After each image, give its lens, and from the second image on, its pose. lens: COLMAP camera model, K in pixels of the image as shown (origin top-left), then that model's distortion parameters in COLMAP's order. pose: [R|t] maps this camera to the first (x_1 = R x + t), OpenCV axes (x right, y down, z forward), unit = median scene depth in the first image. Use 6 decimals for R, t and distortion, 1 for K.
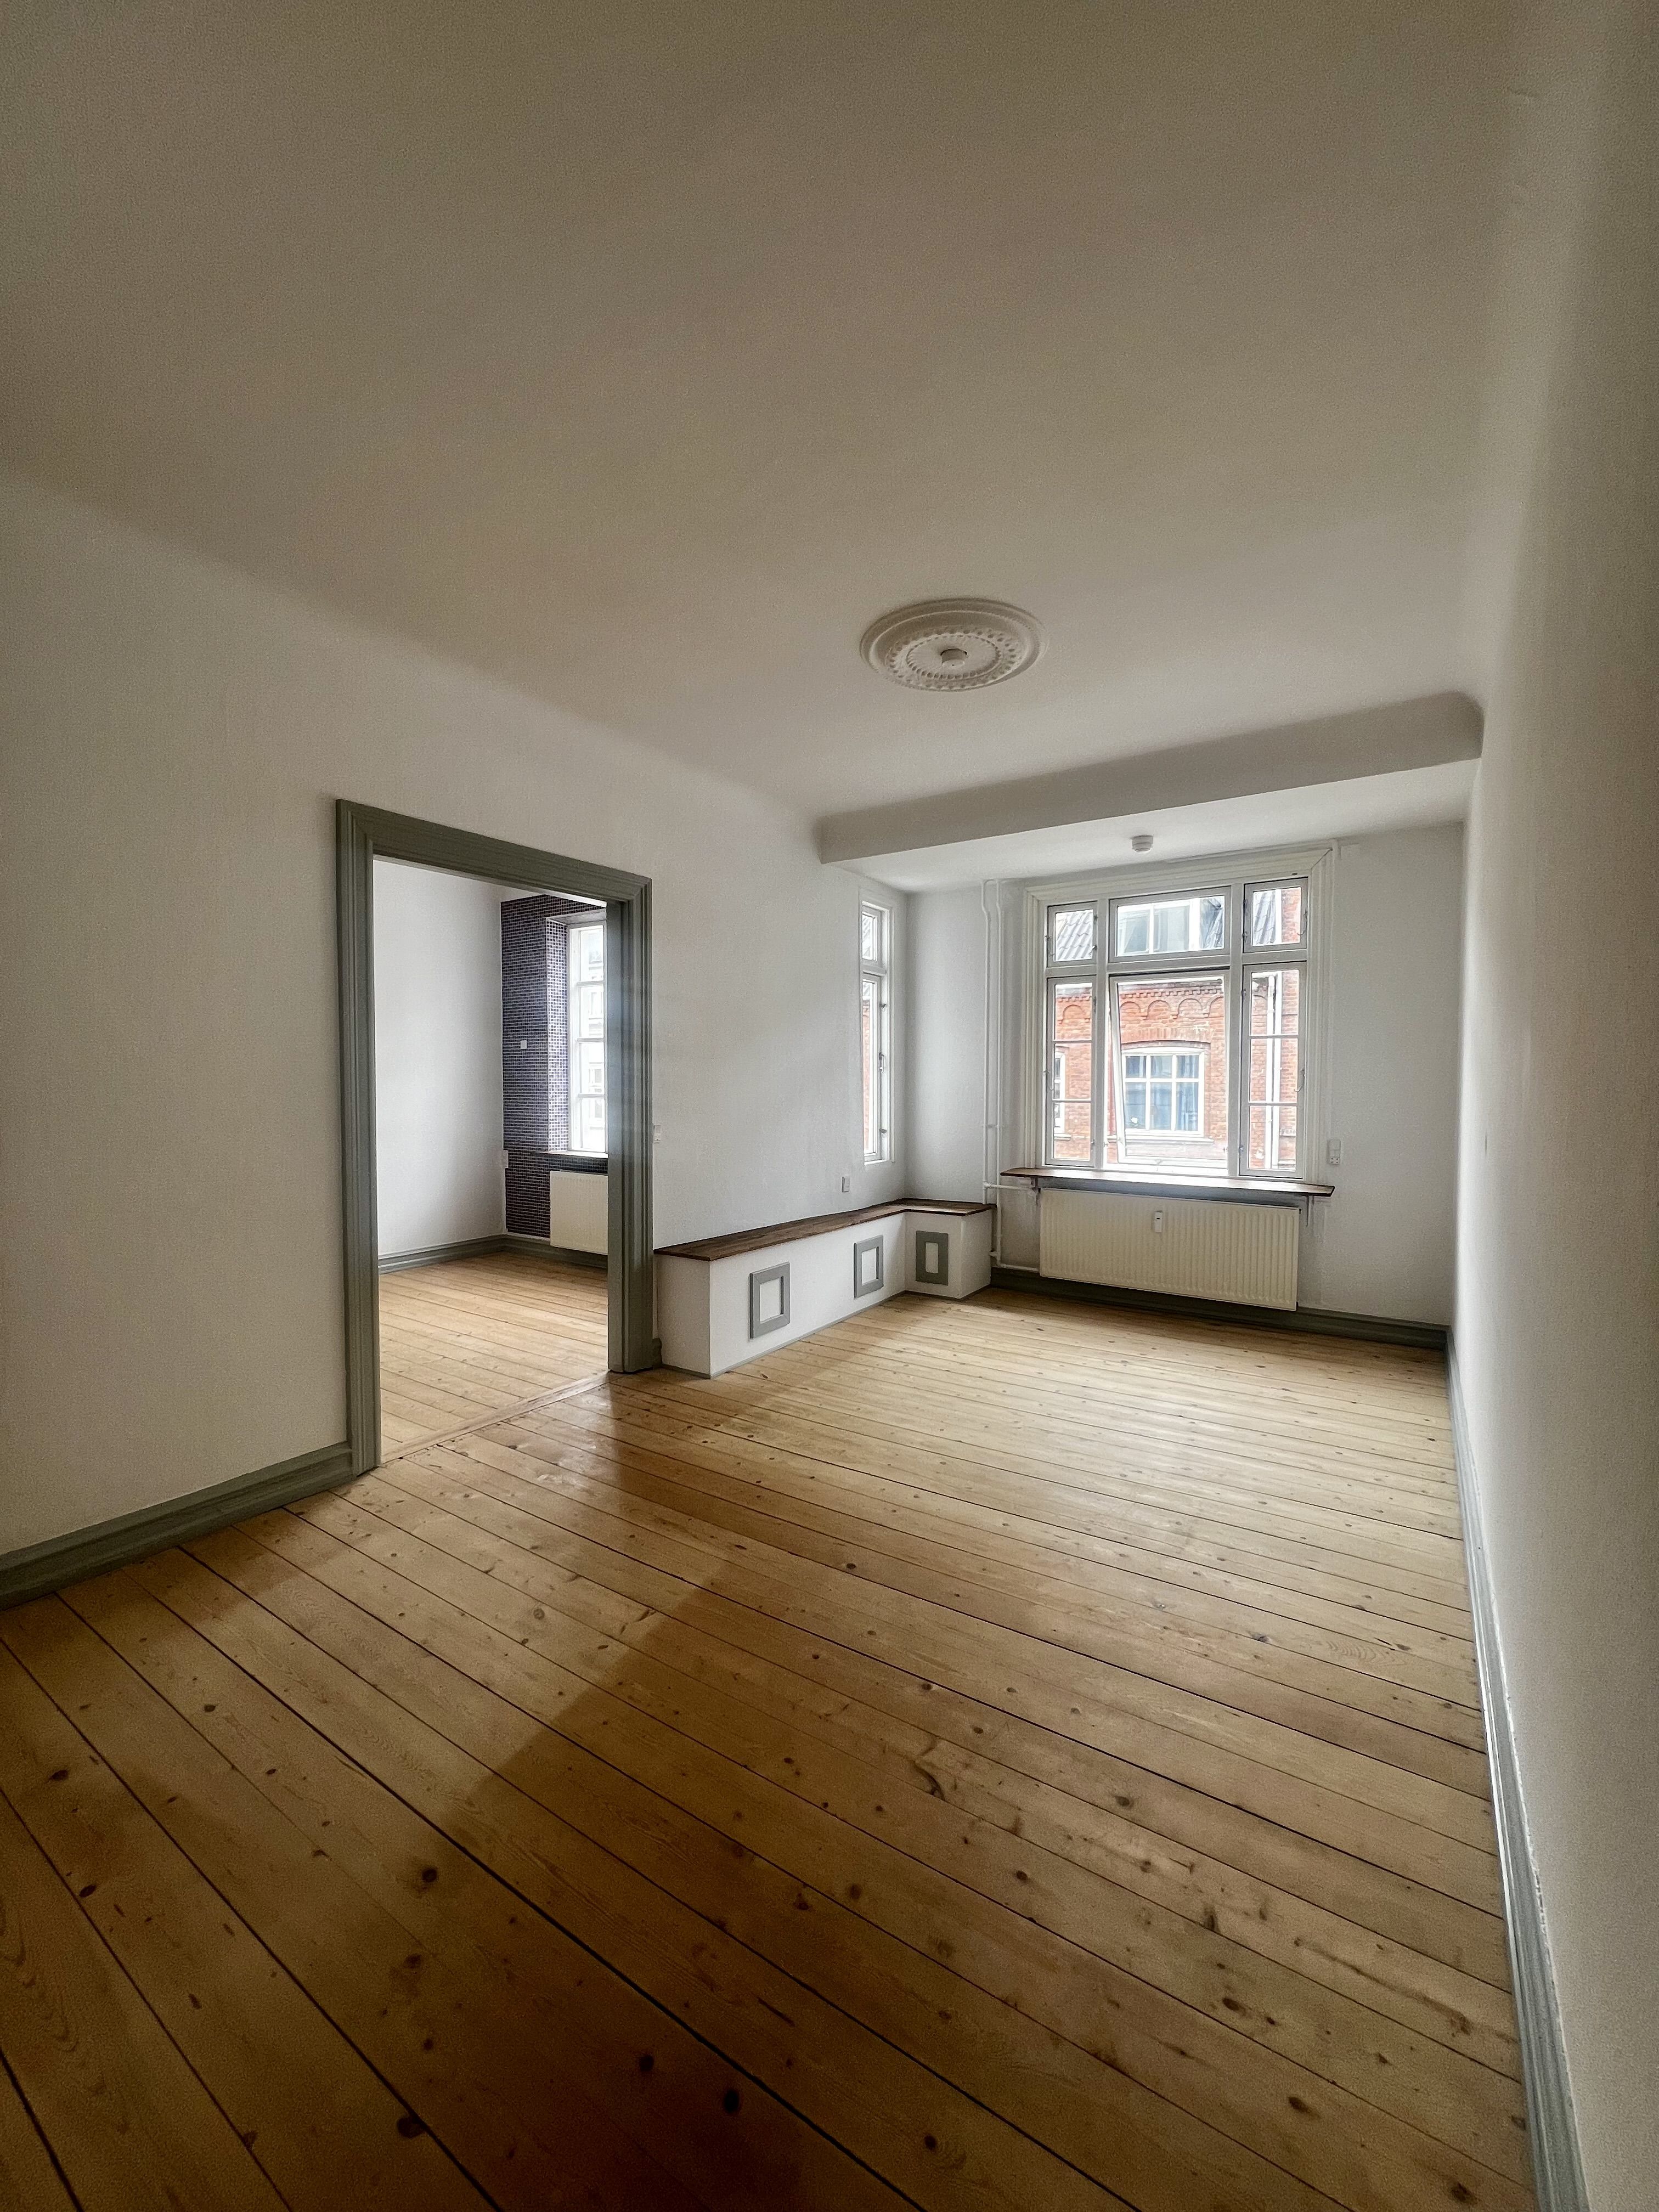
lens RADIAL K [[881.2, 0, 834.8], [0, 881.2, 1098.8], [0, 0, 1]] dist [0.002406, -0.000525]
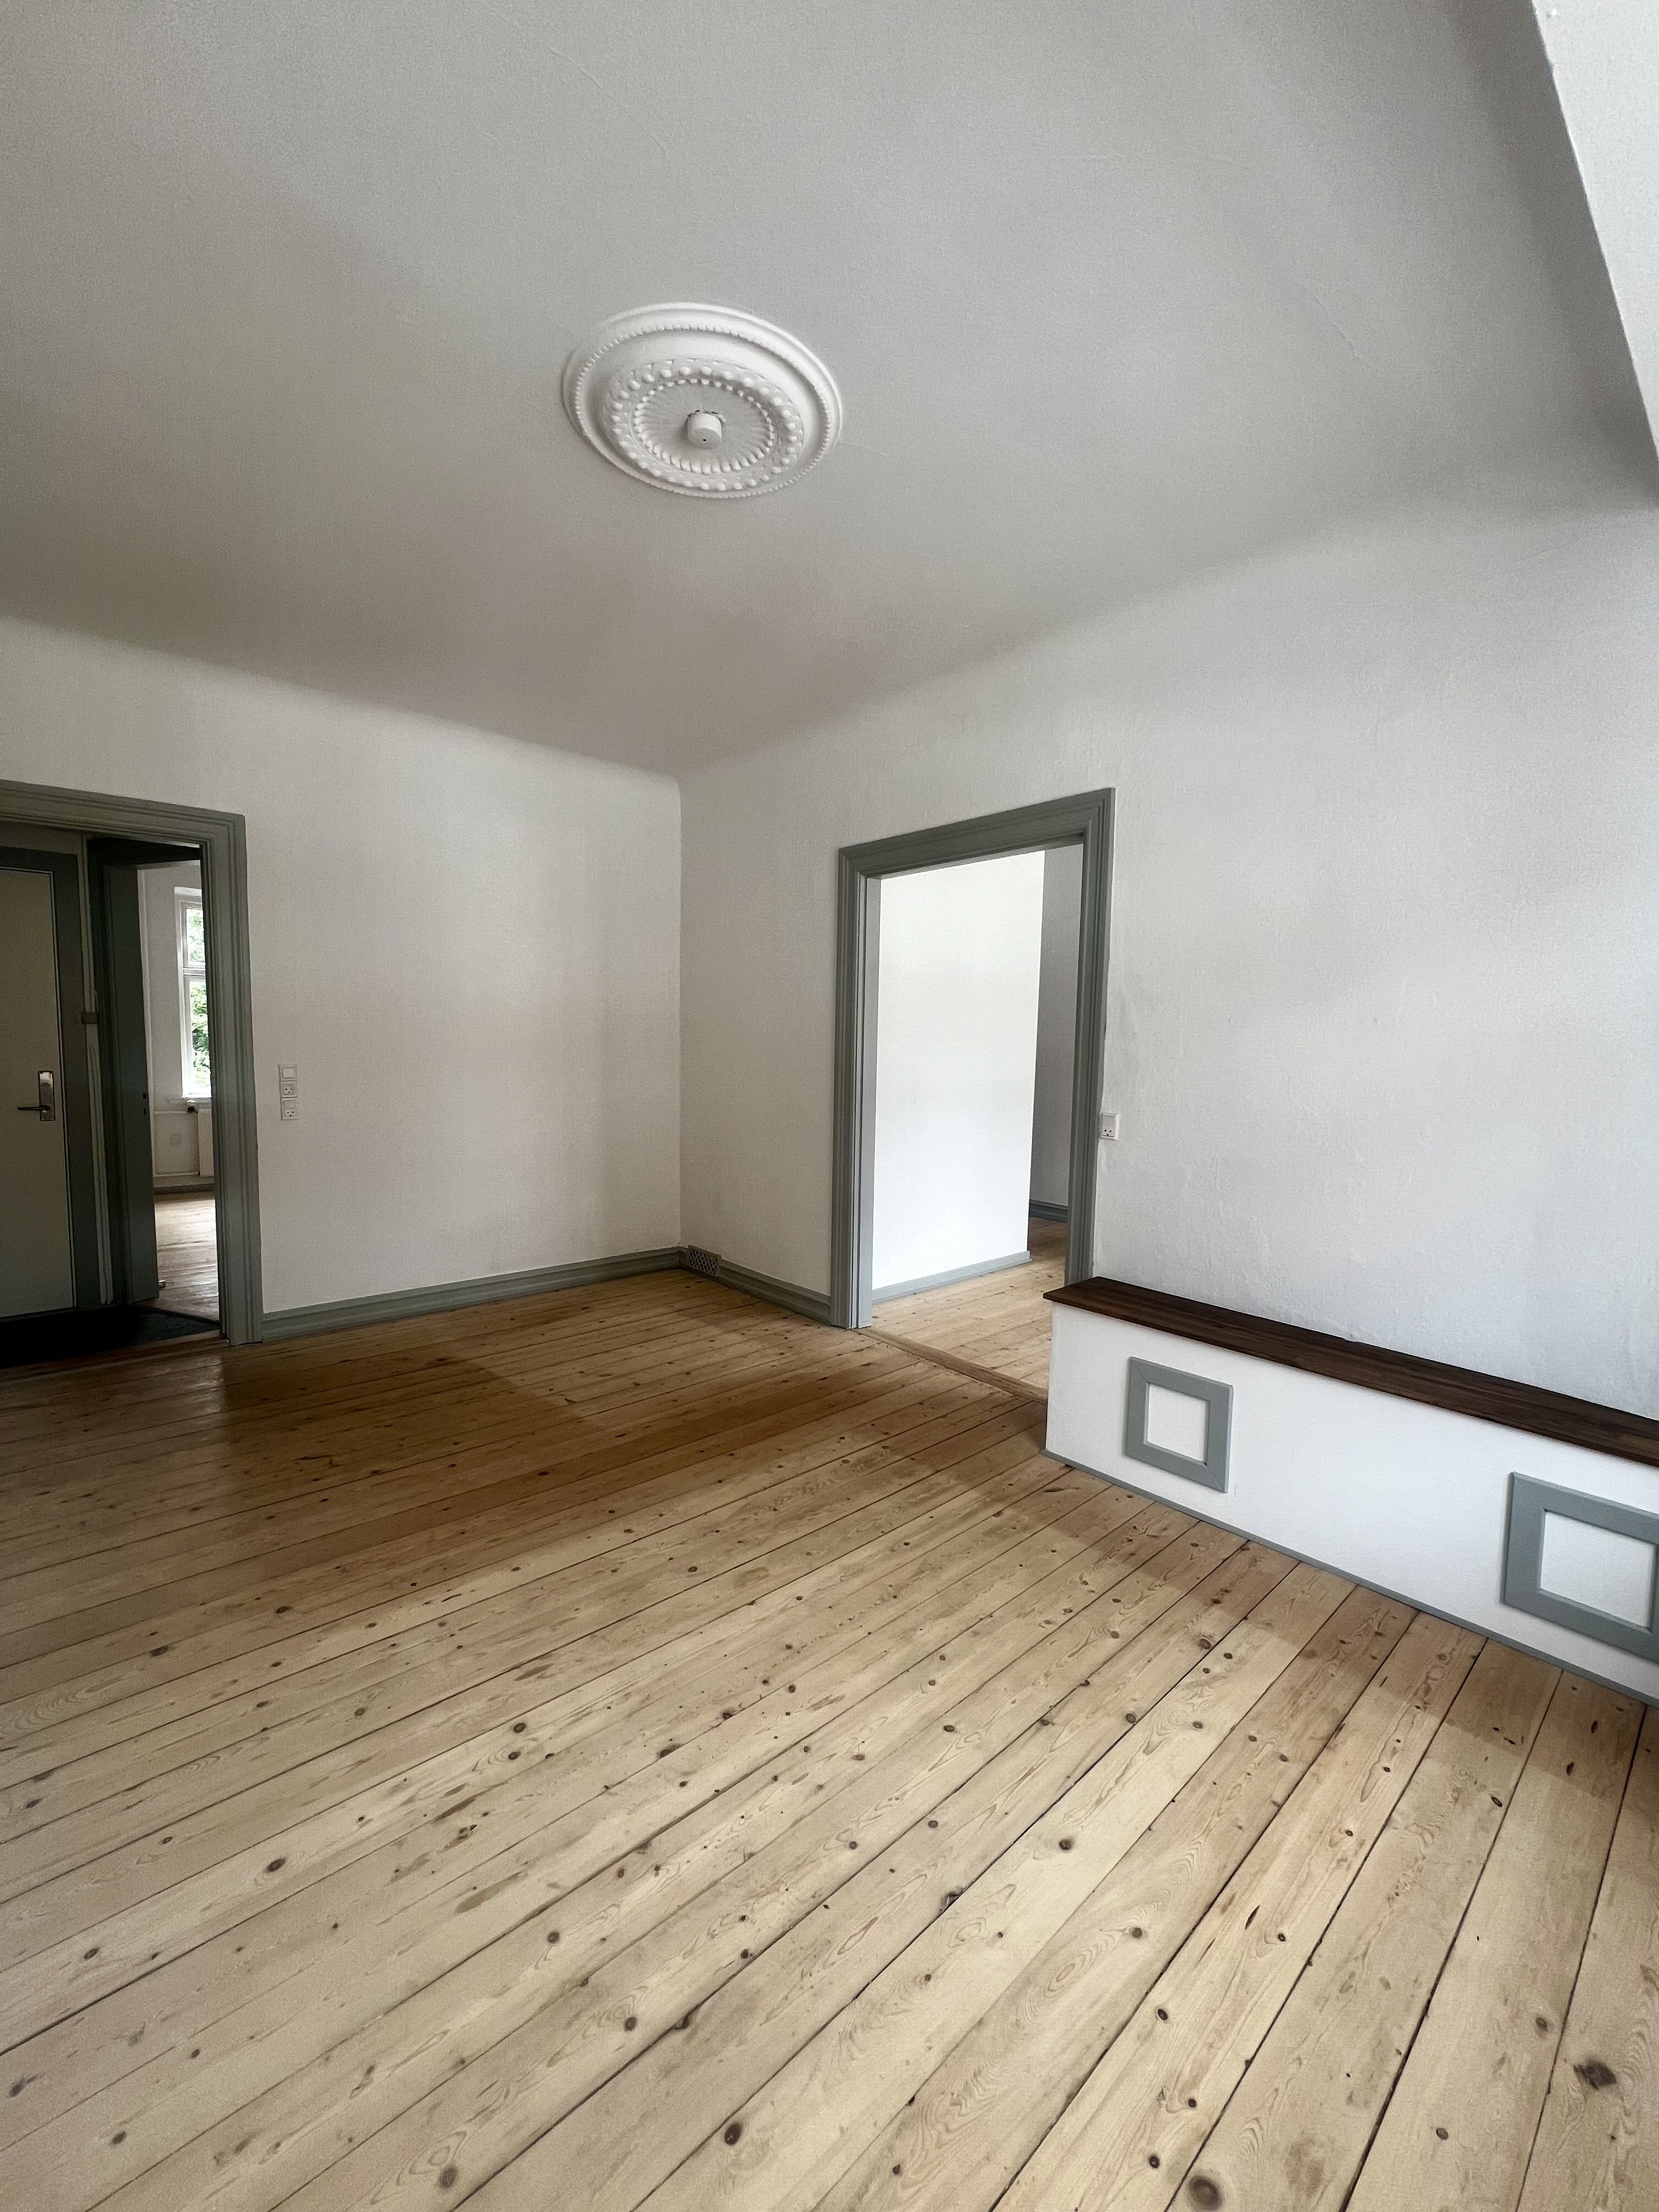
lens RADIAL K [[881.2, 0, 812.7], [0, 881.2, 1111.2], [0, 0, 1]] dist [0.002406, -0.000525]
pose [[-0.259661, 0.074378, -0.962831, 0.535168], [-0.042359, 0.995193, 0.088301, -0.025900], [0.964770, 0.063713, -0.255262, 0.865591]]
